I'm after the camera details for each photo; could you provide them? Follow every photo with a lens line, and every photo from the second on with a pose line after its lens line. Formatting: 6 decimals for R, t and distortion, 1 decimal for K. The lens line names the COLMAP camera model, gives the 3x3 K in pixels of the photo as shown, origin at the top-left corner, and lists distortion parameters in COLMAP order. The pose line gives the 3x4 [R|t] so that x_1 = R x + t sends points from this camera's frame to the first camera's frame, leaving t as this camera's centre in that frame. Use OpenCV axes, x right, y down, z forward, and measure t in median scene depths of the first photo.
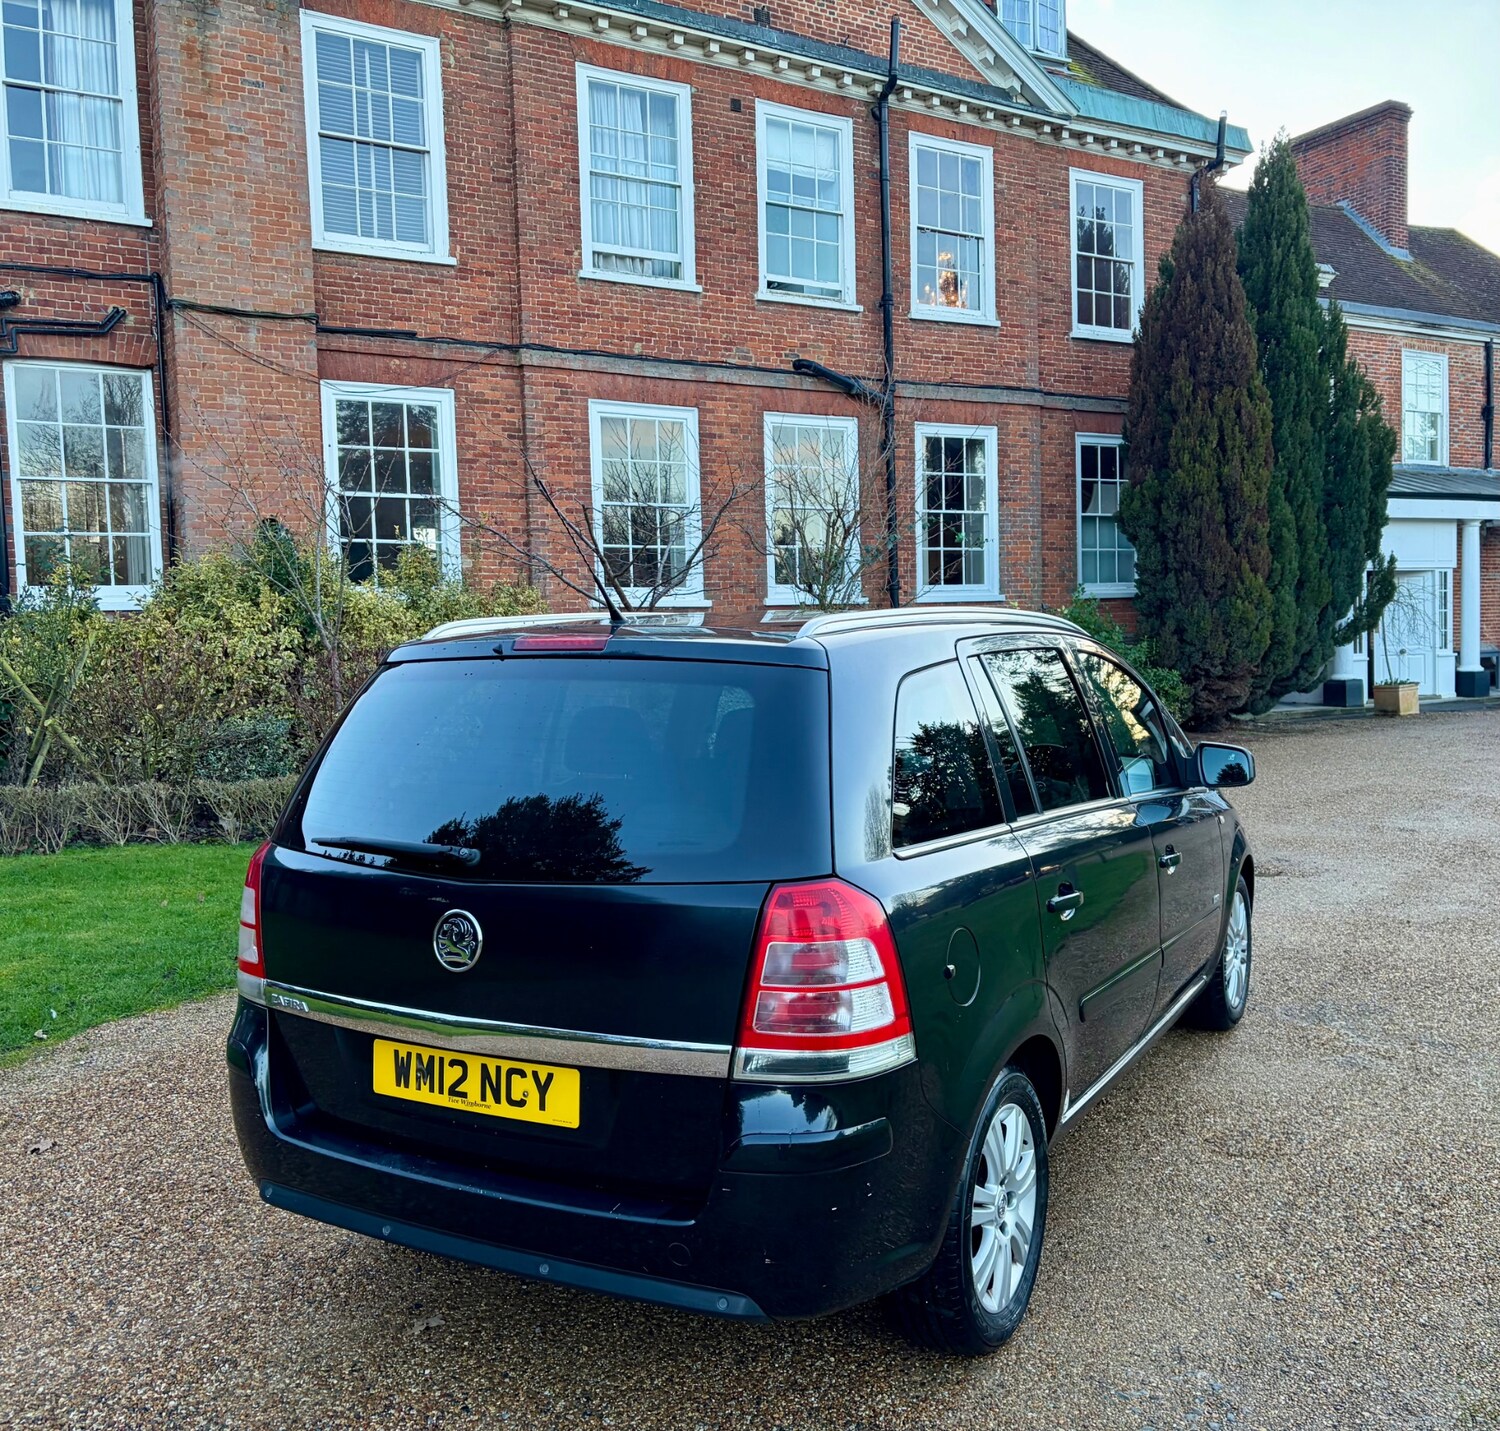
lens RADIAL K [[1446.3, 0, 750.0], [0, 1446.3, 715.5], [0, 0, 1]] dist [0.014575, 0.000917]
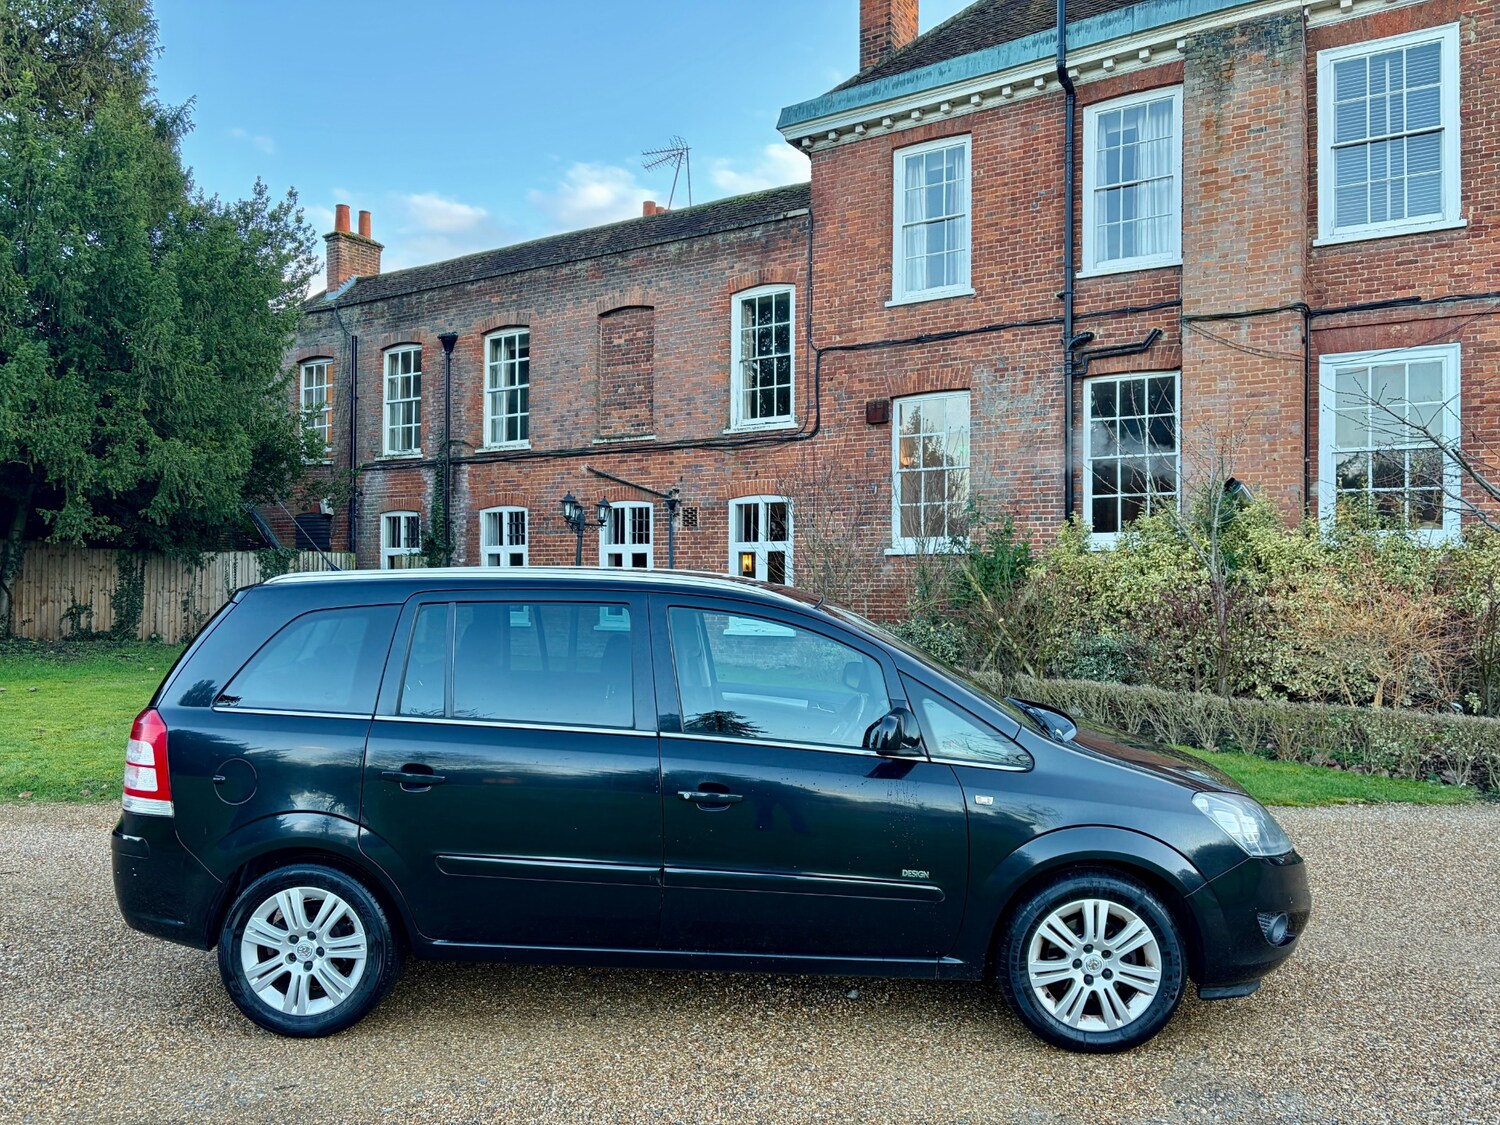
lens RADIAL K [[1141.1, 0, 750.0], [0, 1141.1, 562.5], [0, 0, 1]] dist [0.011178, -0.036506]
pose [[0.399491, 0.020100, -0.916517, 0.393198], [-0.068724, 0.997603, -0.008077, -0.027558], [0.914157, 0.066213, 0.399915, 0.237091]]
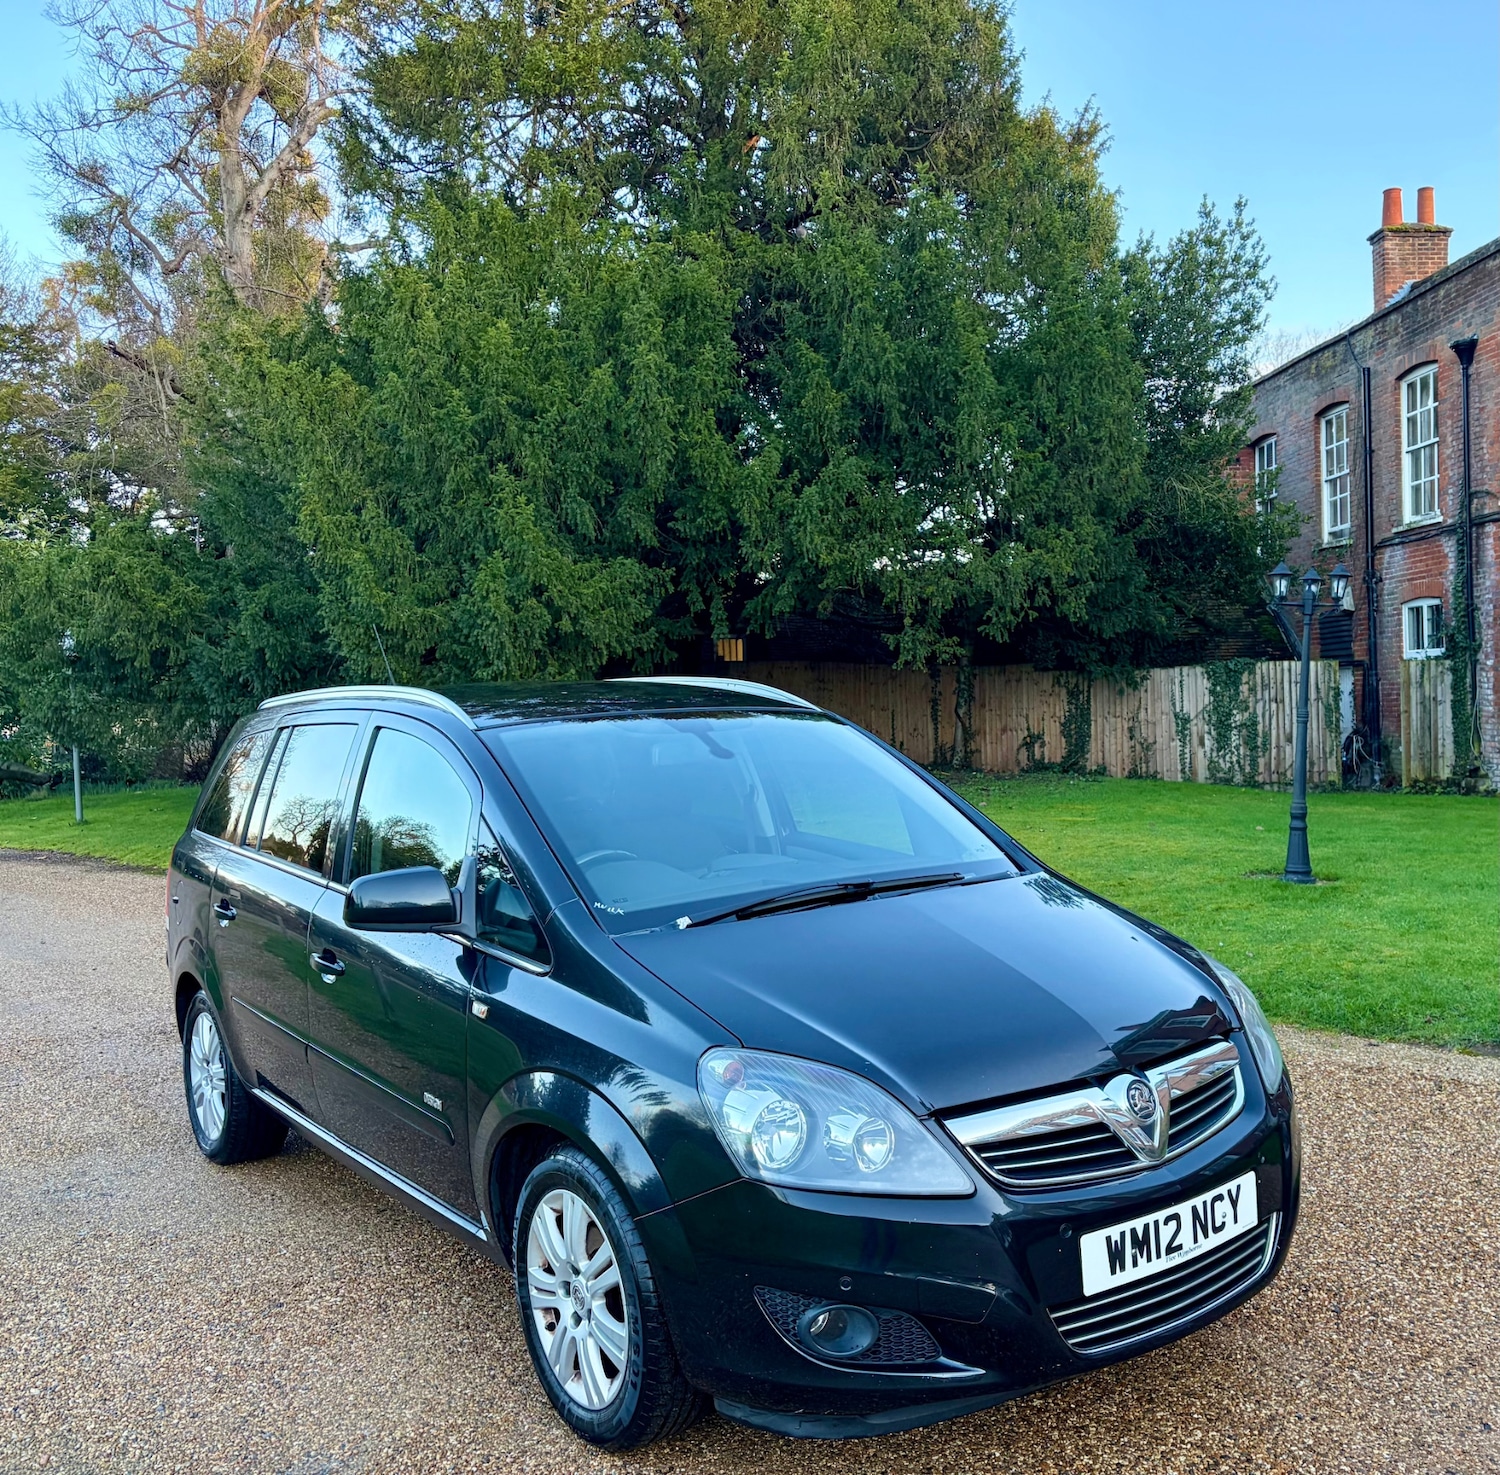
lens RADIAL K [[1445.2, 0, 745.4], [0, 1445.2, 765.1], [0, 0, 1]] dist [-0.001608, -0.013779]
pose [[-0.456906, 0.076212, -0.886244, 0.355684], [-0.005833, 0.996045, 0.088661, -0.037117], [0.889496, 0.045680, -0.454654, 0.517369]]
